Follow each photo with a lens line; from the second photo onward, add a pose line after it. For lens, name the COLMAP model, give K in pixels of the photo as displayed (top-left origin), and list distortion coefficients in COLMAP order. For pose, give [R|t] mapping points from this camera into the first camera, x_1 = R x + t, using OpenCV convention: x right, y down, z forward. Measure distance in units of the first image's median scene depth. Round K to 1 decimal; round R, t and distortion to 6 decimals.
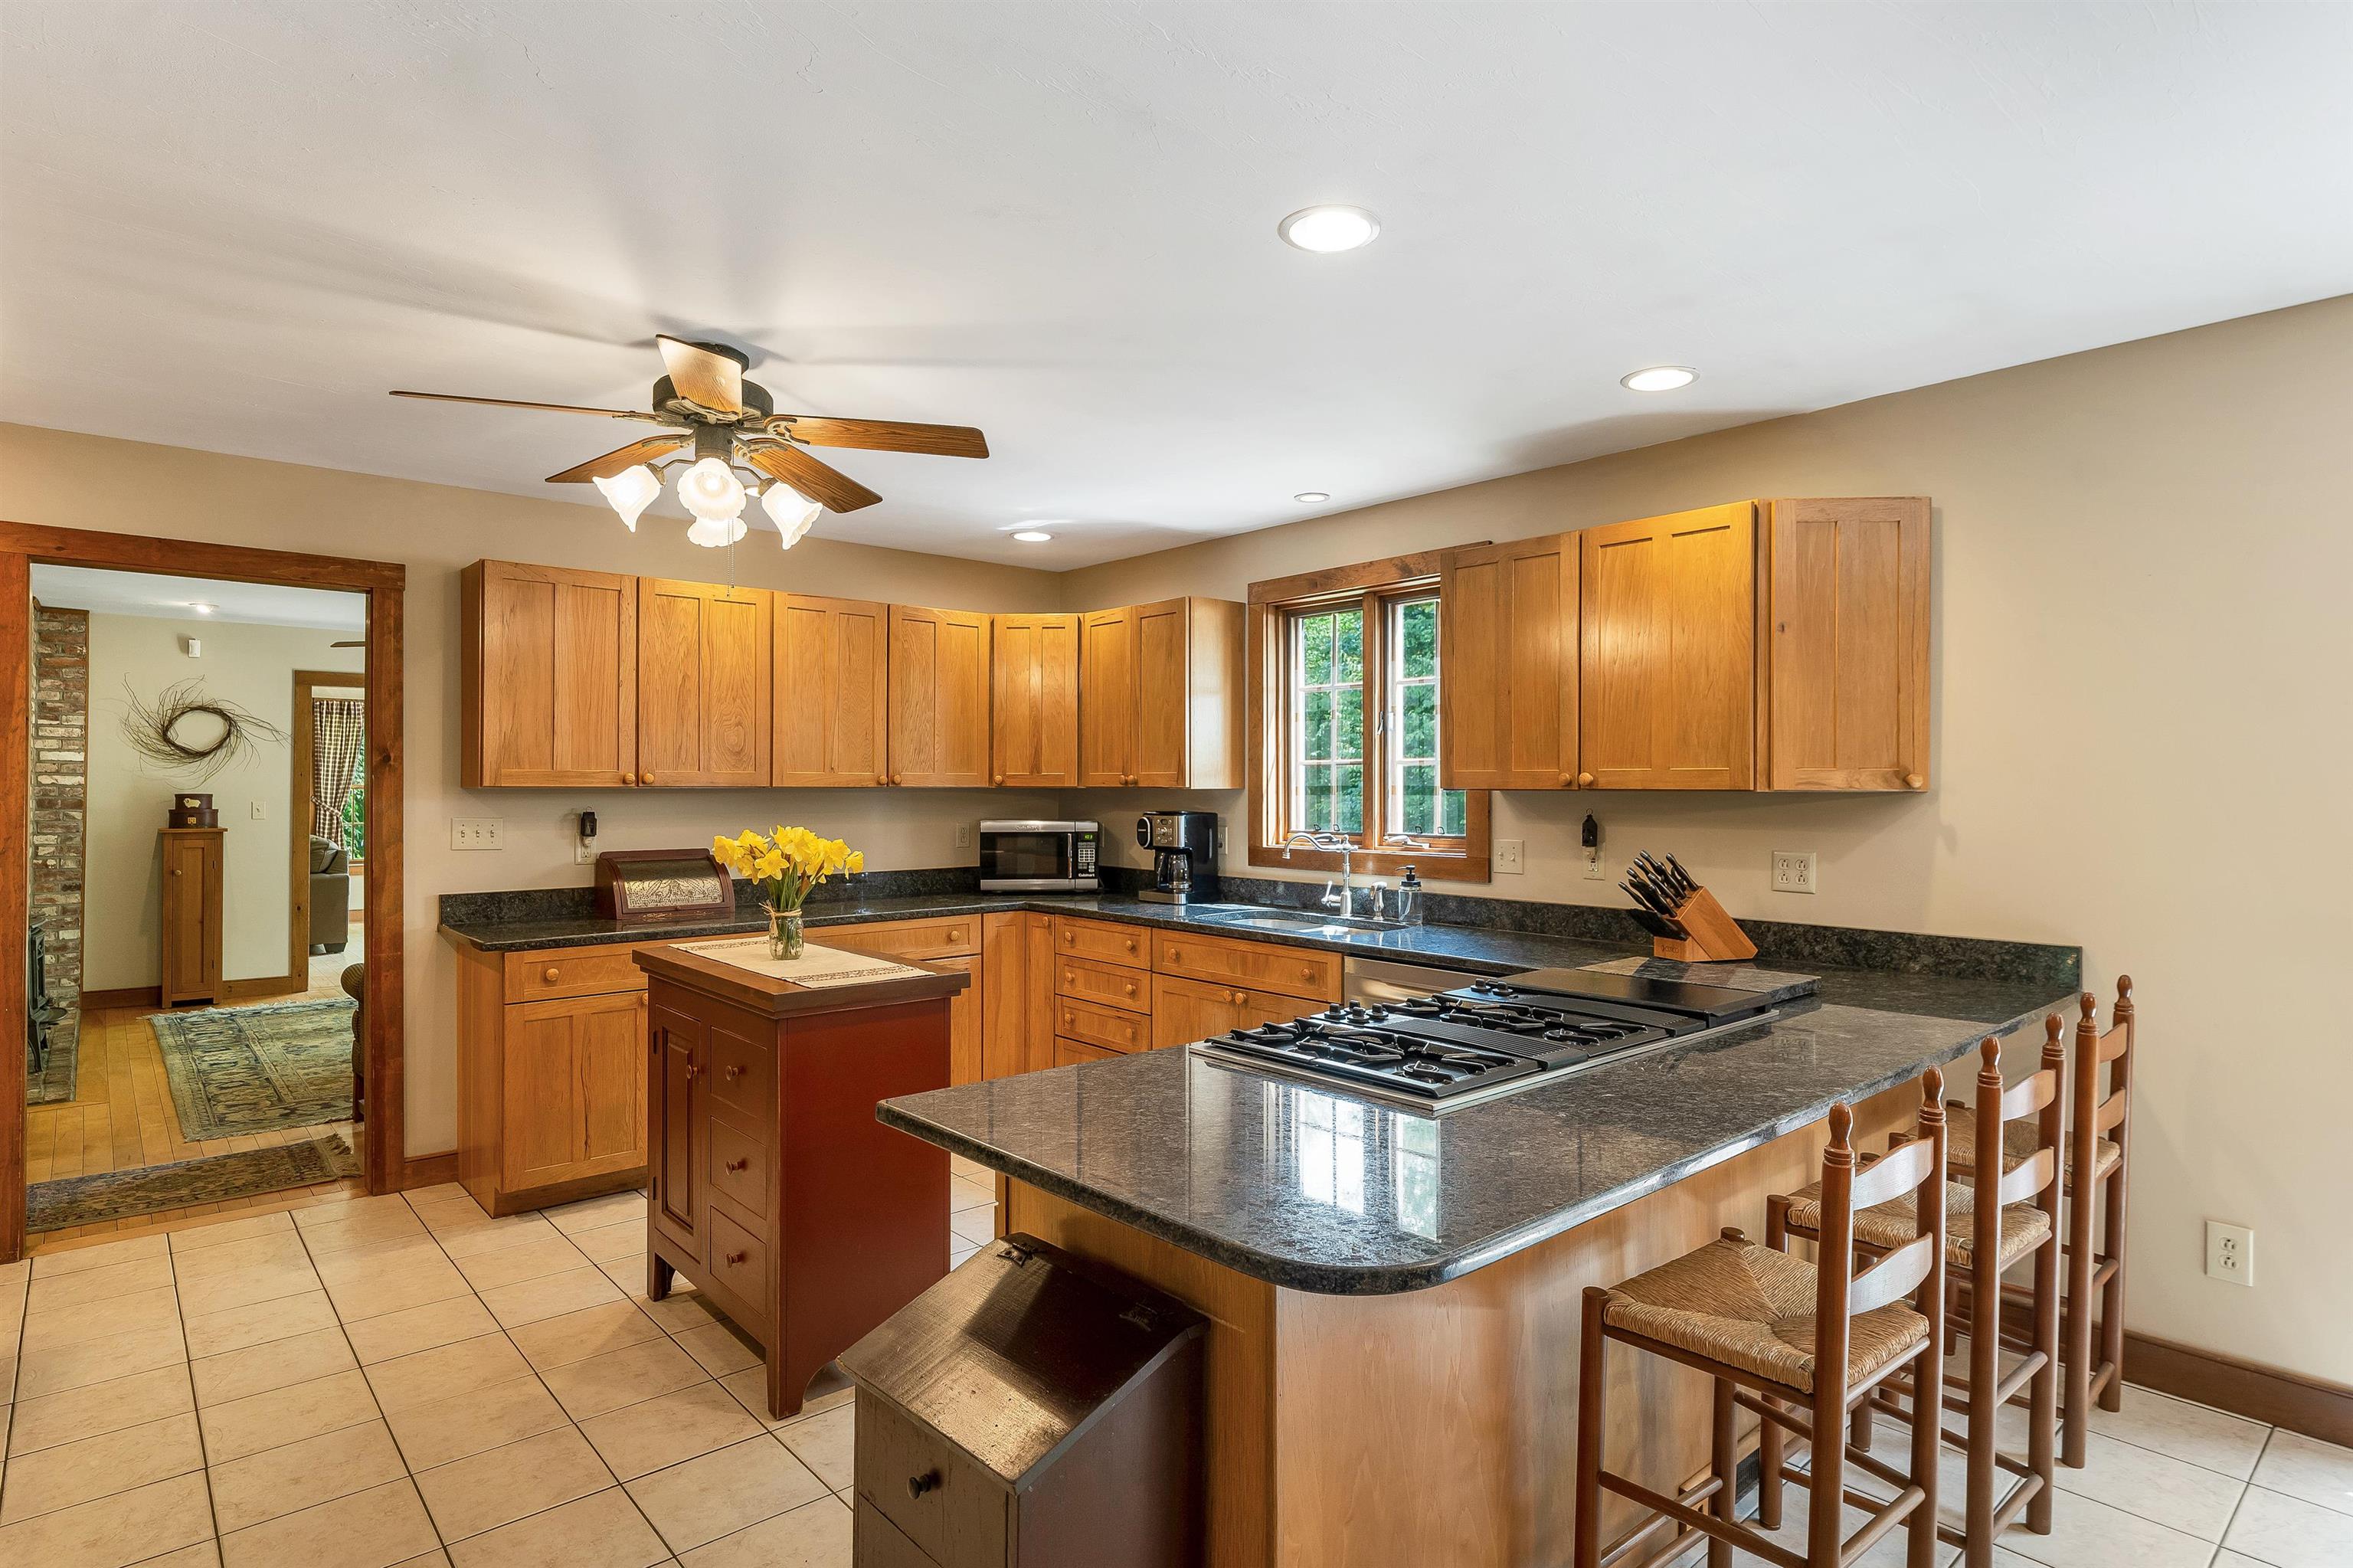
lens RADIAL K [[1248.6, 0, 1176.5], [0, 1248.6, 784.0], [0, 0, 1]] dist [0.002500, 0.001067]
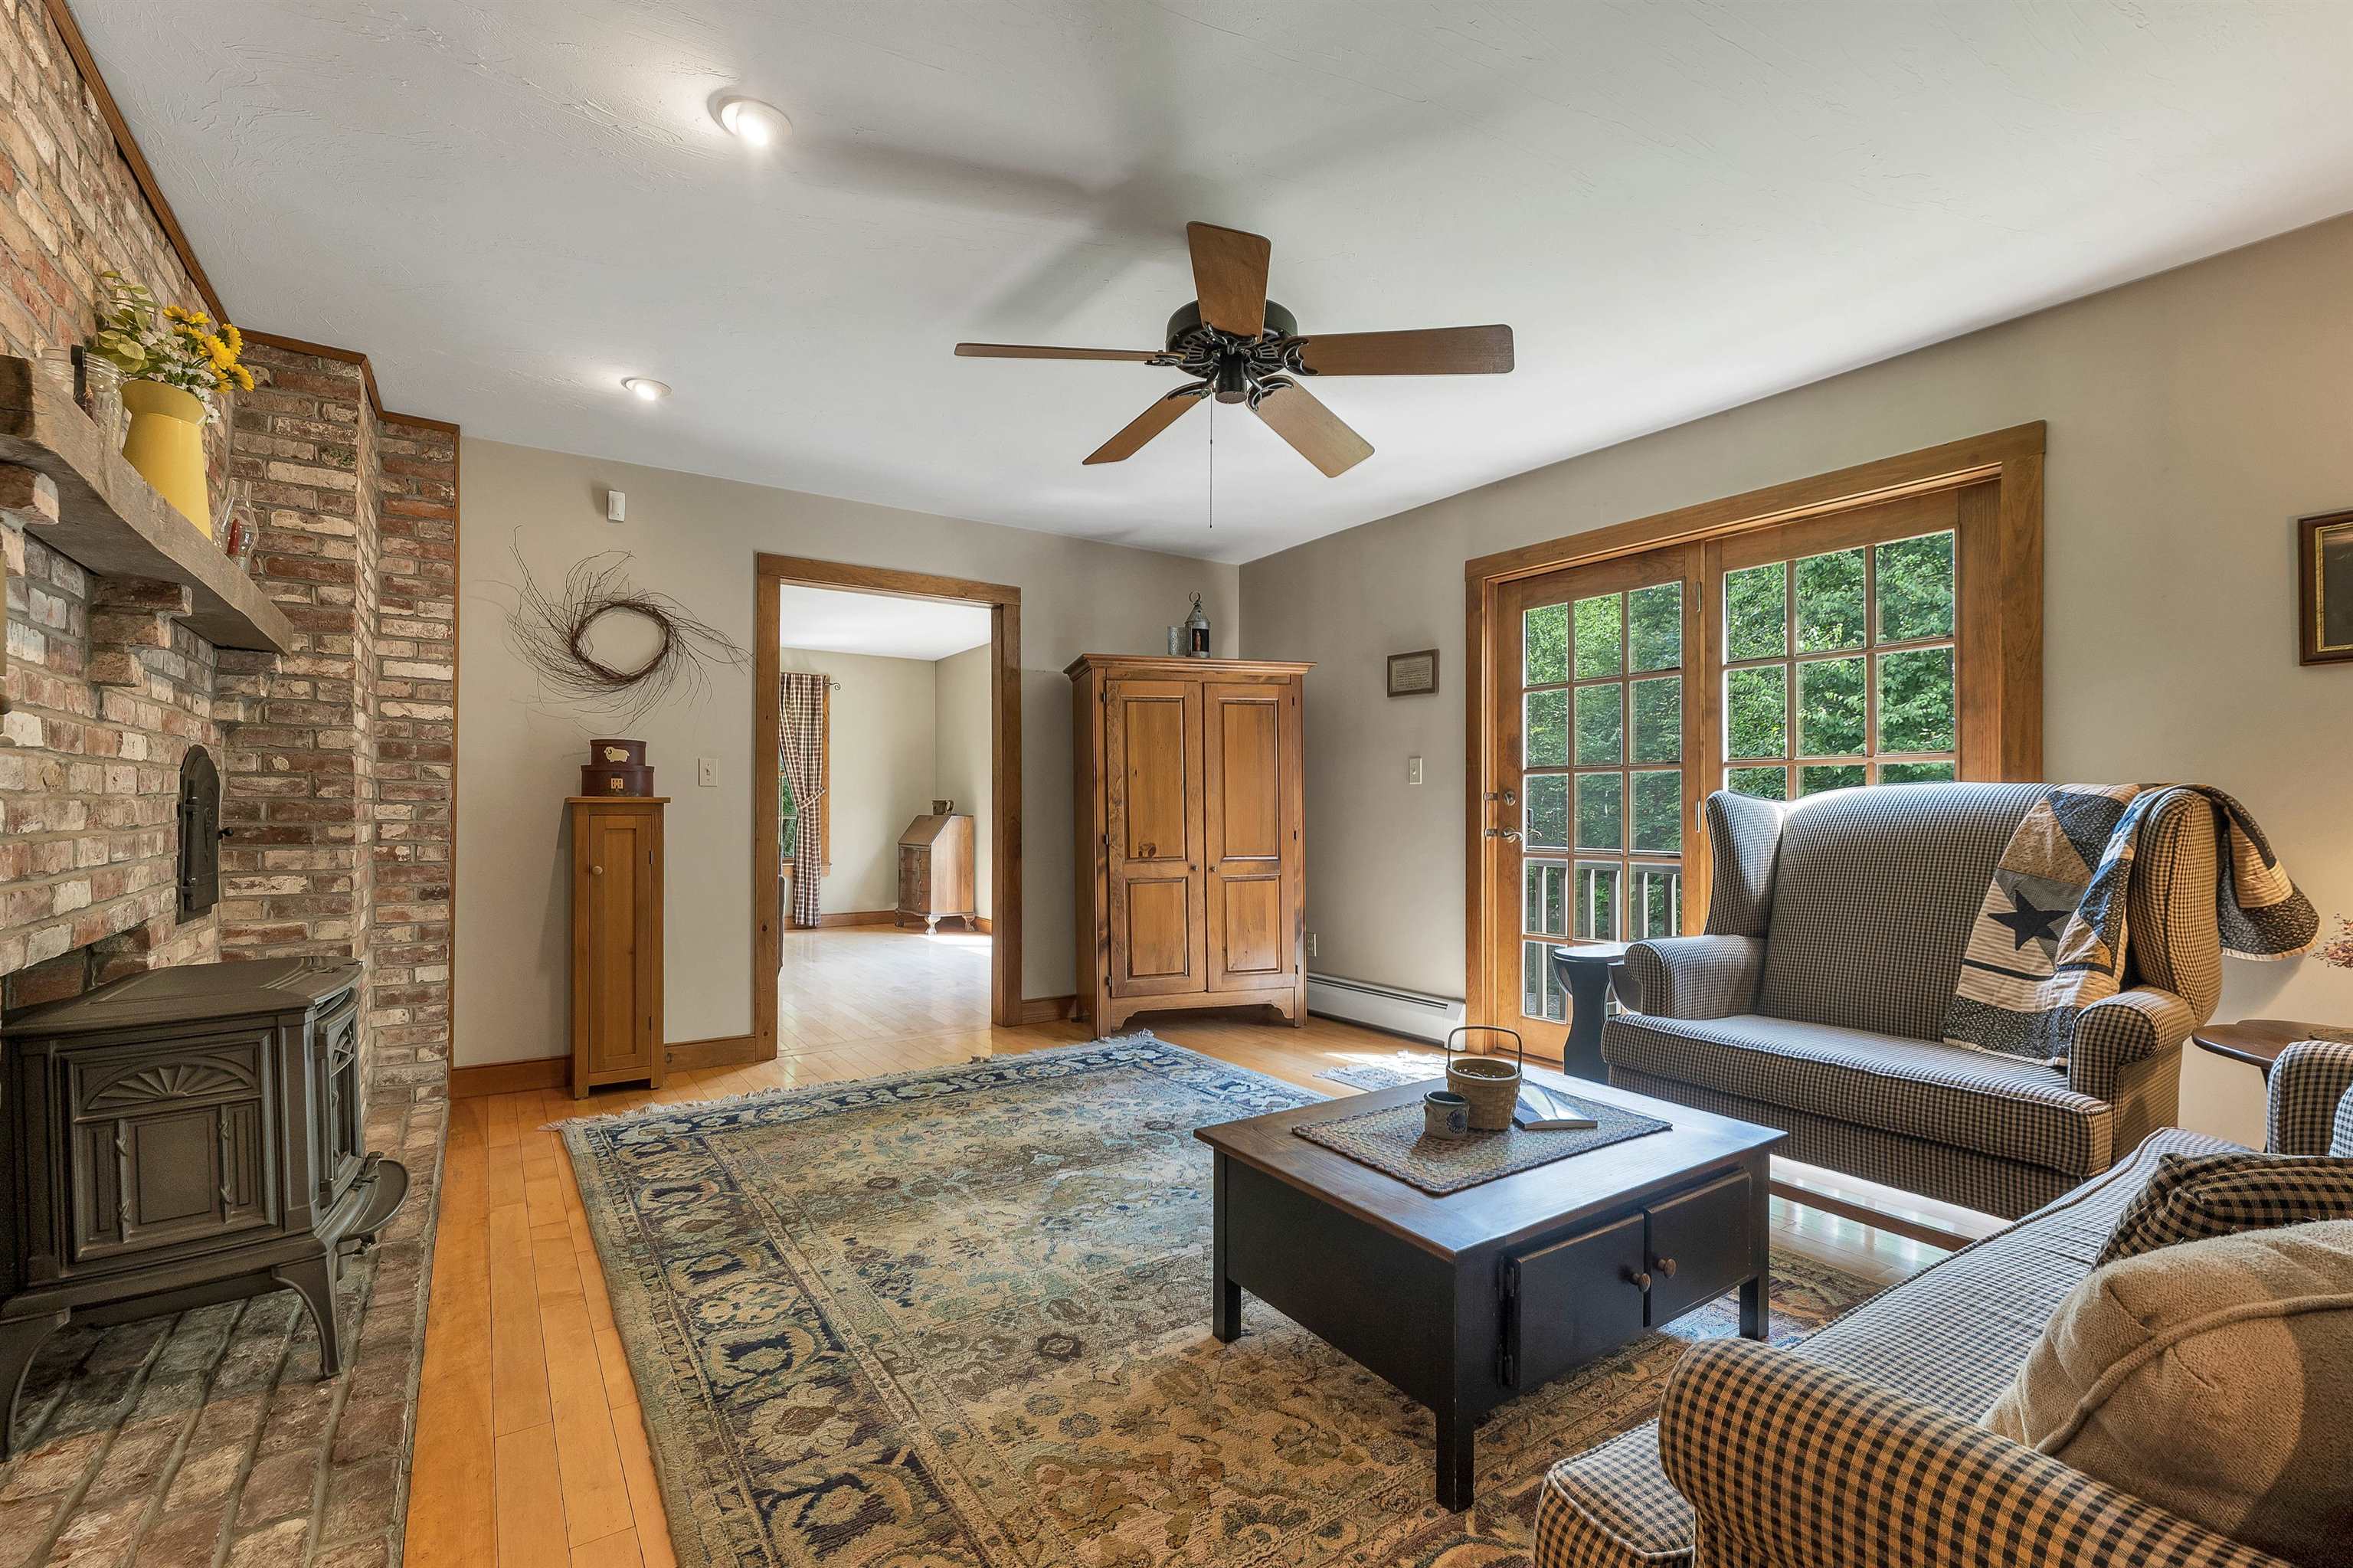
lens RADIAL K [[1028.5, 0, 1177.7], [0, 1028.5, 810.1], [0, 0, 1]] dist [-0.000386, 0.000084]
pose [[0.993001, -0.001570, -0.118098, -0.475547], [0.002044, 0.999990, 0.003892, 0.041853], [0.118091, -0.004106, 0.992994, 0.558039]]
